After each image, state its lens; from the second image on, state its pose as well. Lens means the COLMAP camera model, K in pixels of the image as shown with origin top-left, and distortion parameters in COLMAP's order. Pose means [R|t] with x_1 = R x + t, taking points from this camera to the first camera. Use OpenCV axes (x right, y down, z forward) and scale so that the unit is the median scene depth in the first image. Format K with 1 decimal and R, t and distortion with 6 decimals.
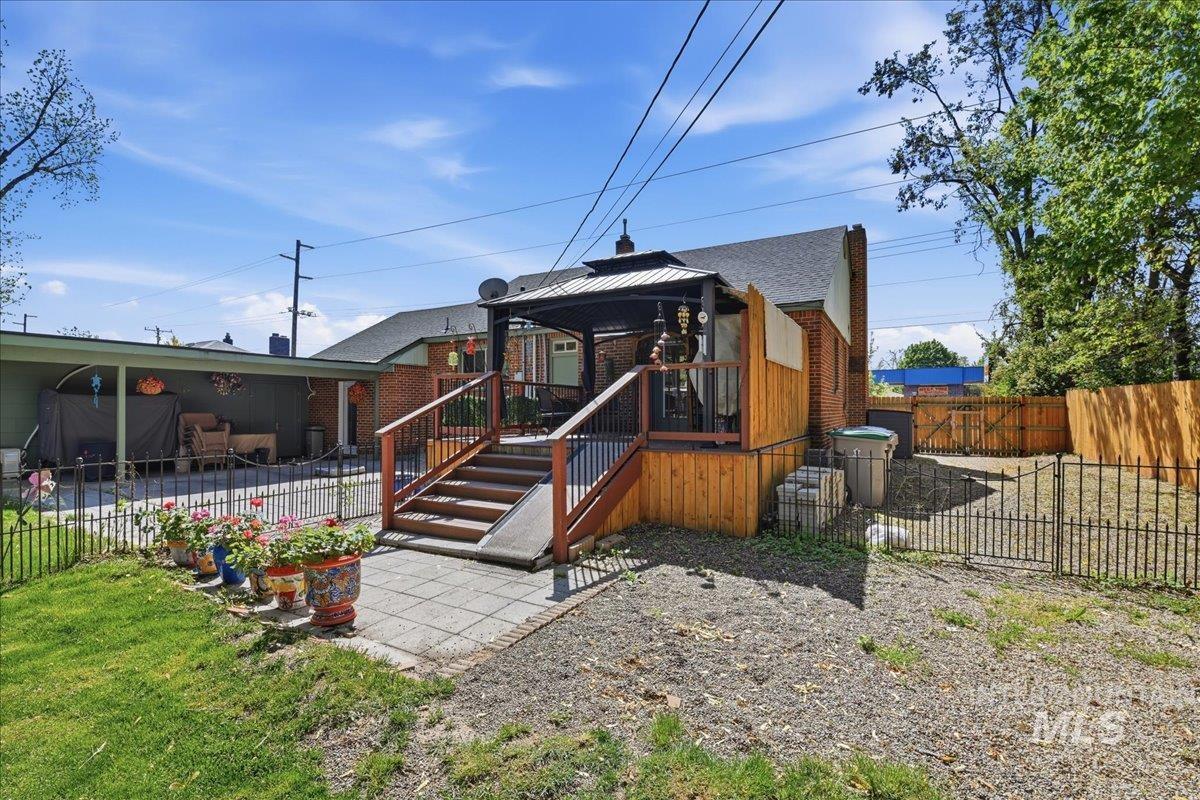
lens RADIAL K [[516.6, 0, 607.9], [0, 516.6, 400.8], [0, 0, 1]] dist [-0.019860, -0.000884]
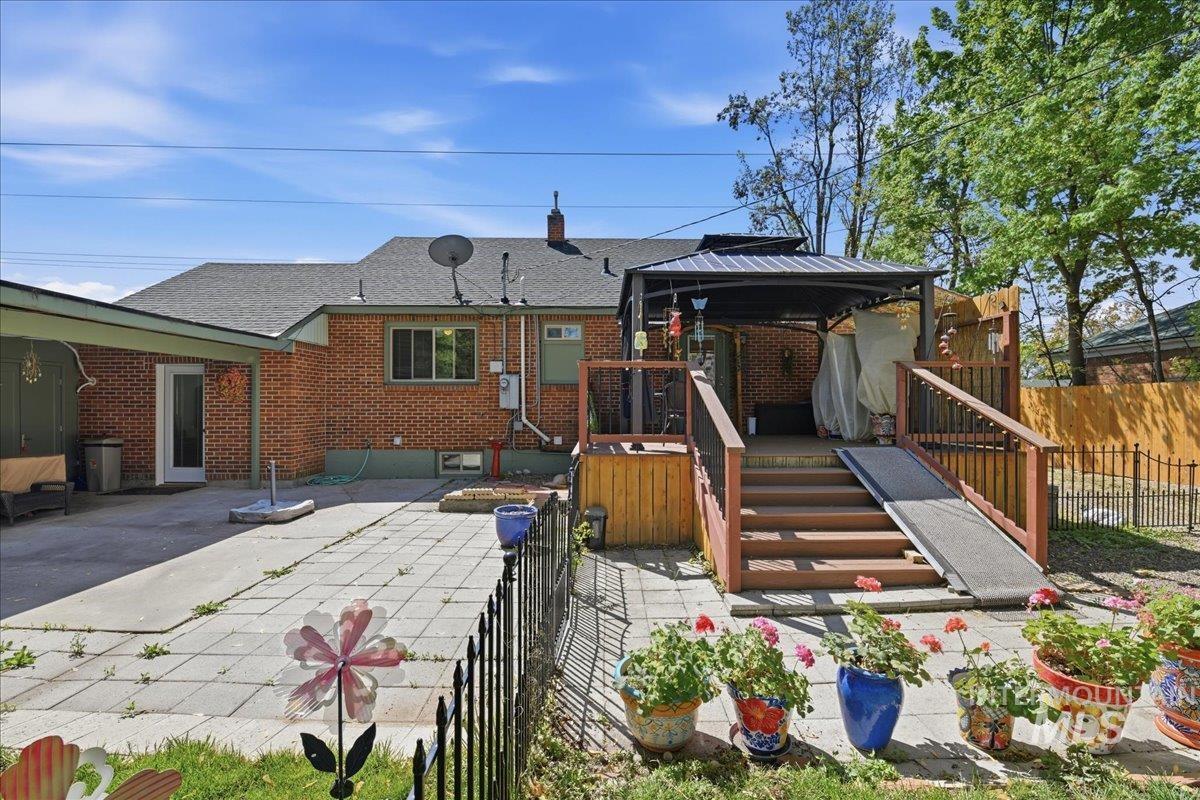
lens RADIAL K [[524.3, 0, 606.9], [0, 524.3, 397.1], [0, 0, 1]] dist [-0.000510, -0.011385]
pose [[0.865767, 0.009945, 0.500349, -0.382485], [-0.007968, 0.999950, -0.006088, 0.001782], [-0.500384, 0.001284, 0.865802, 0.210062]]
